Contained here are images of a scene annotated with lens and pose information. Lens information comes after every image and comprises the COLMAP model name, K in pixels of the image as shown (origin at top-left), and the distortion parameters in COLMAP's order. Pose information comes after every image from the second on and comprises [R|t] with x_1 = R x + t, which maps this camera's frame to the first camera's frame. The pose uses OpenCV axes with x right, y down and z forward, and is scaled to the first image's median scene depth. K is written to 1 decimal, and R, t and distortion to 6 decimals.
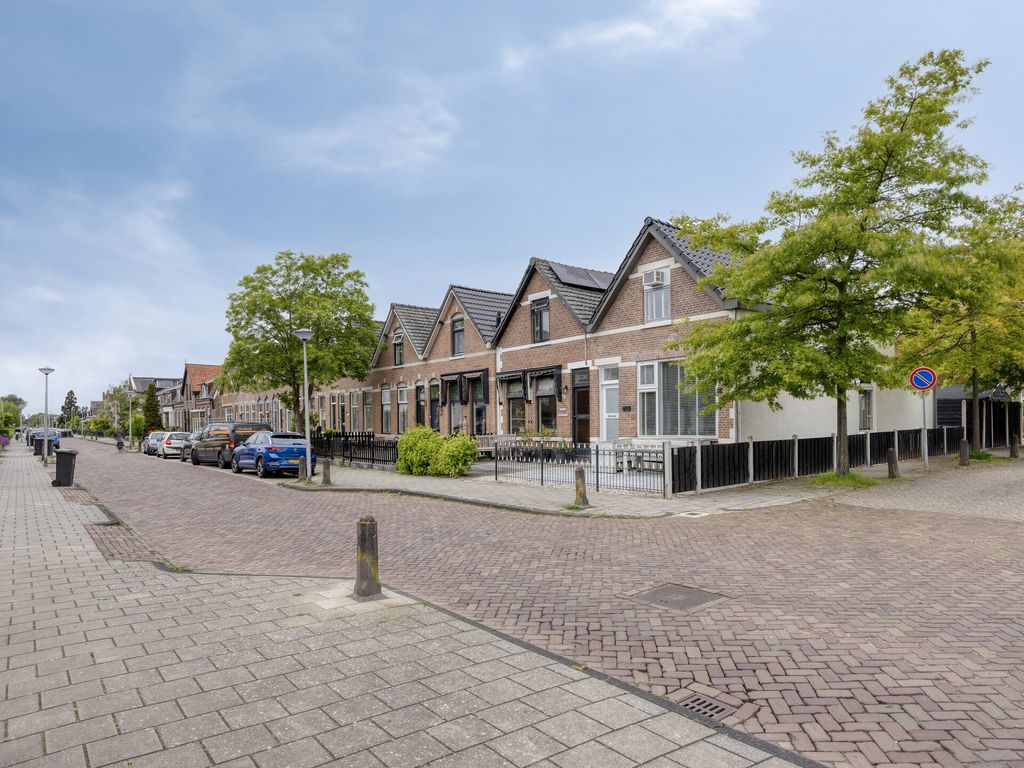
lens RADIAL K [[622.1, 0, 509.8], [0, 622.1, 432.8], [0, 0, 1]] dist [0.000094, -0.003104]
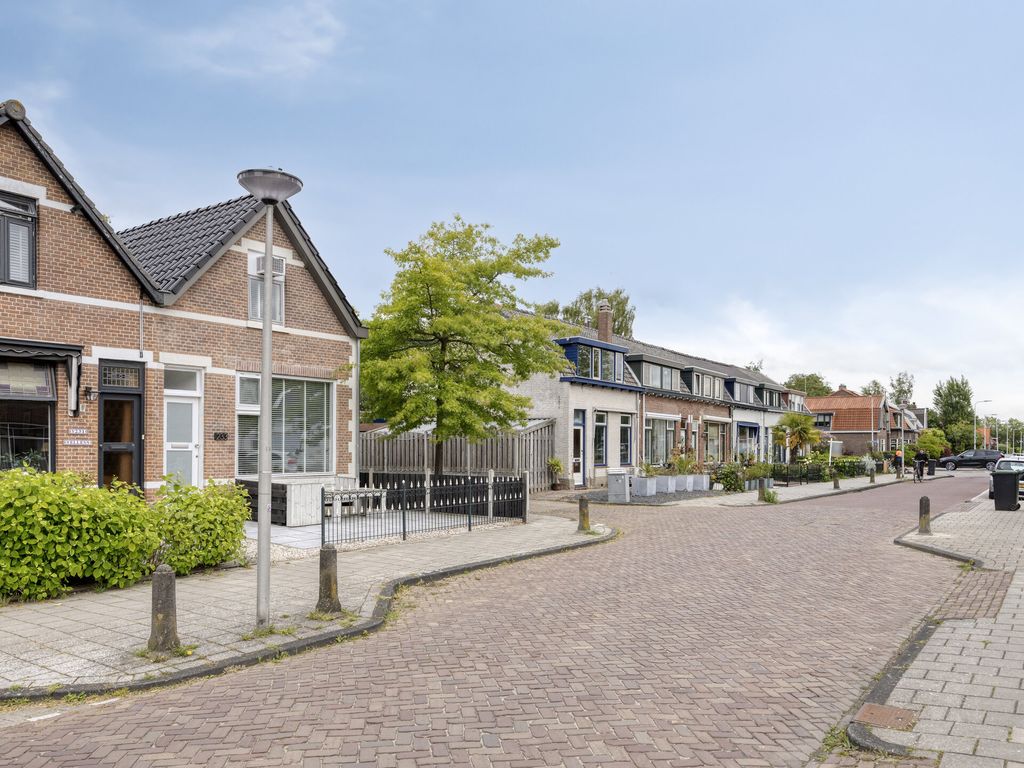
lens RADIAL K [[820.1, 0, 524.3], [0, 820.1, 454.4], [0, 0, 1]] dist [0.005021, 0.004654]
pose [[-0.309828, 0.006720, 0.950769, -0.709135], [0.019731, 0.999805, -0.000636, -0.011283], [-0.950588, 0.018563, -0.309901, 0.892006]]
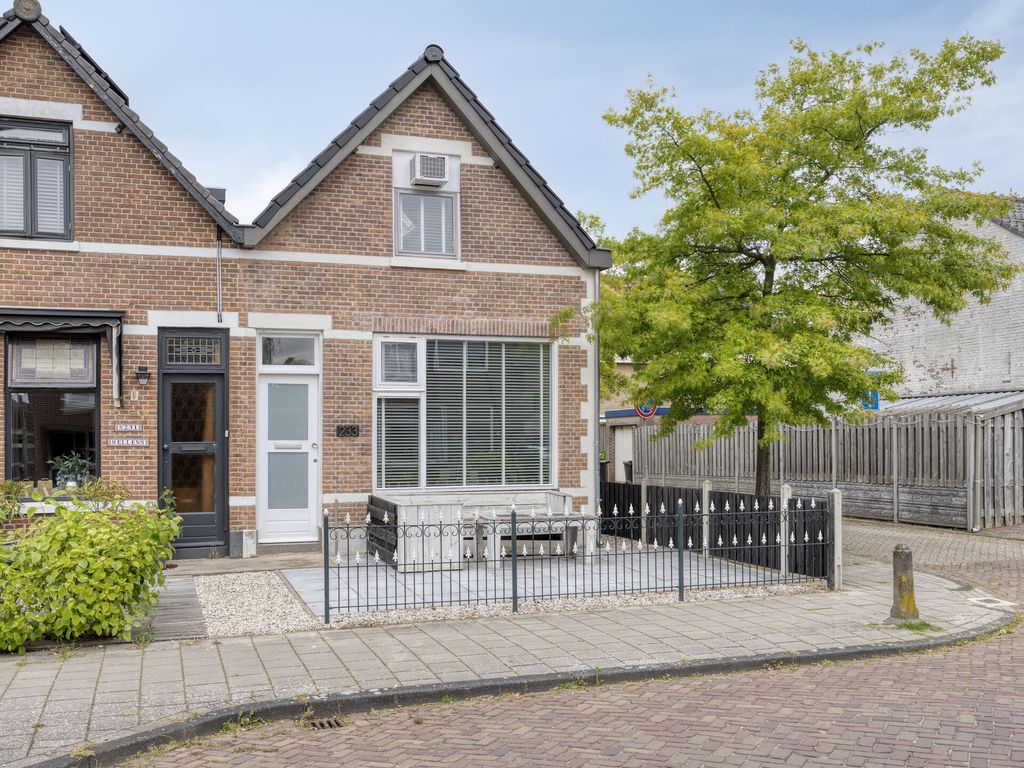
lens RADIAL K [[1038.3, 0, 505.1], [0, 1038.3, 452.5], [0, 0, 1]] dist [0.001037, 0.000000]
pose [[0.317364, 0.006074, 0.948284, -0.466589], [0.019147, 0.999735, -0.012812, -0.010119], [-0.948111, 0.022223, 0.317163, 0.598533]]
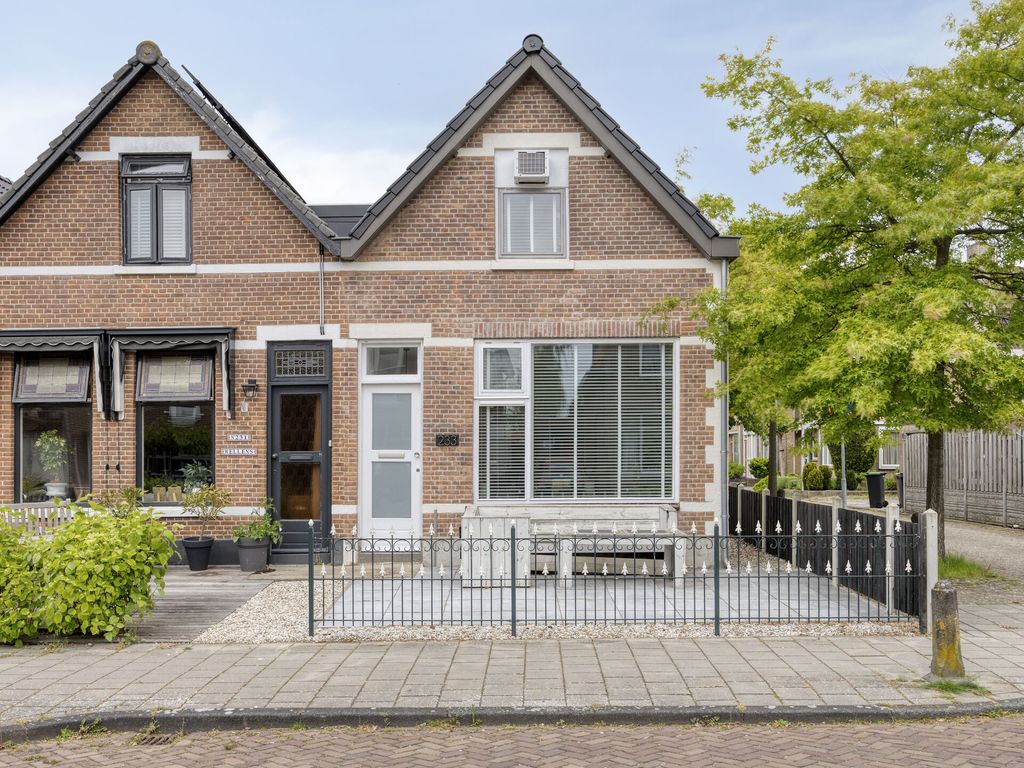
lens RADIAL K [[1038.3, 0, 489.8], [0, 1038.3, 460.7], [0, 0, 1]] dist [0.001037, 0.000000]
pose [[0.629133, 0.008062, 0.777256, -0.351253], [0.009276, 0.999797, -0.017878, -0.009503], [-0.777243, 0.018458, 0.628930, 0.464572]]
